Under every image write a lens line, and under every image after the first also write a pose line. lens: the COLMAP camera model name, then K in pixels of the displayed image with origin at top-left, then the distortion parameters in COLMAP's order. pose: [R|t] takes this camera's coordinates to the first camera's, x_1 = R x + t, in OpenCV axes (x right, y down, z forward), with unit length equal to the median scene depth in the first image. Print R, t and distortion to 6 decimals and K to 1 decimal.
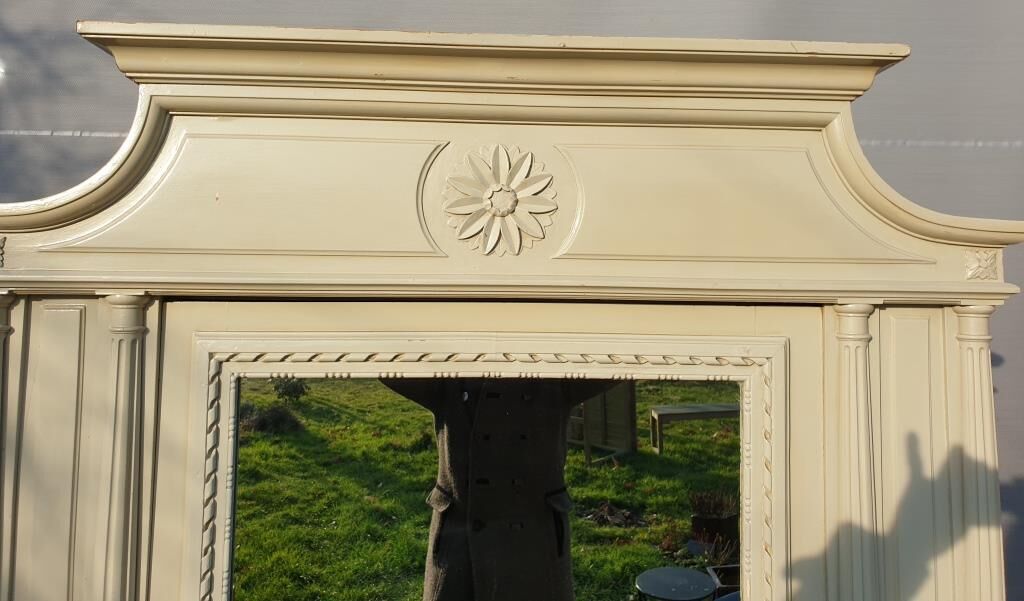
lens RADIAL K [[803.2, 0, 535.8], [0, 803.2, 221.9], [0, 0, 1]] dist [0.010271, 0.003042]
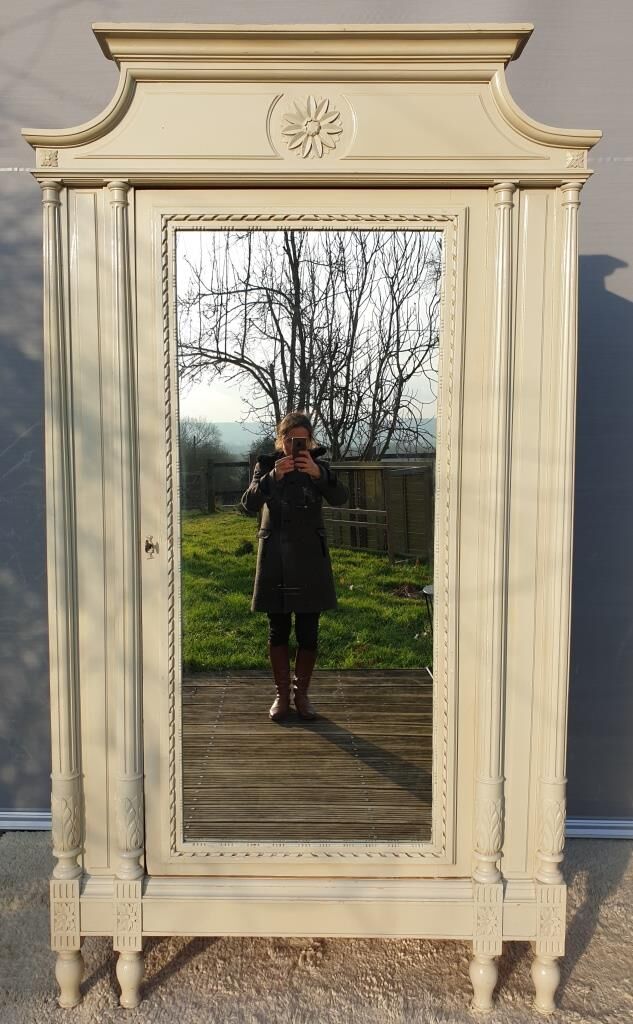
lens RADIAL K [[800.9, 0, 302.7], [0, 800.9, 513.0], [0, 0, 1]] dist [0.006248, 0.010468]
pose [[0.998393, -0.002790, -0.056608, 0.038798], [0.011400, 0.988262, 0.152342, 0.573900], [0.055518, -0.152742, 0.986705, -0.973865]]
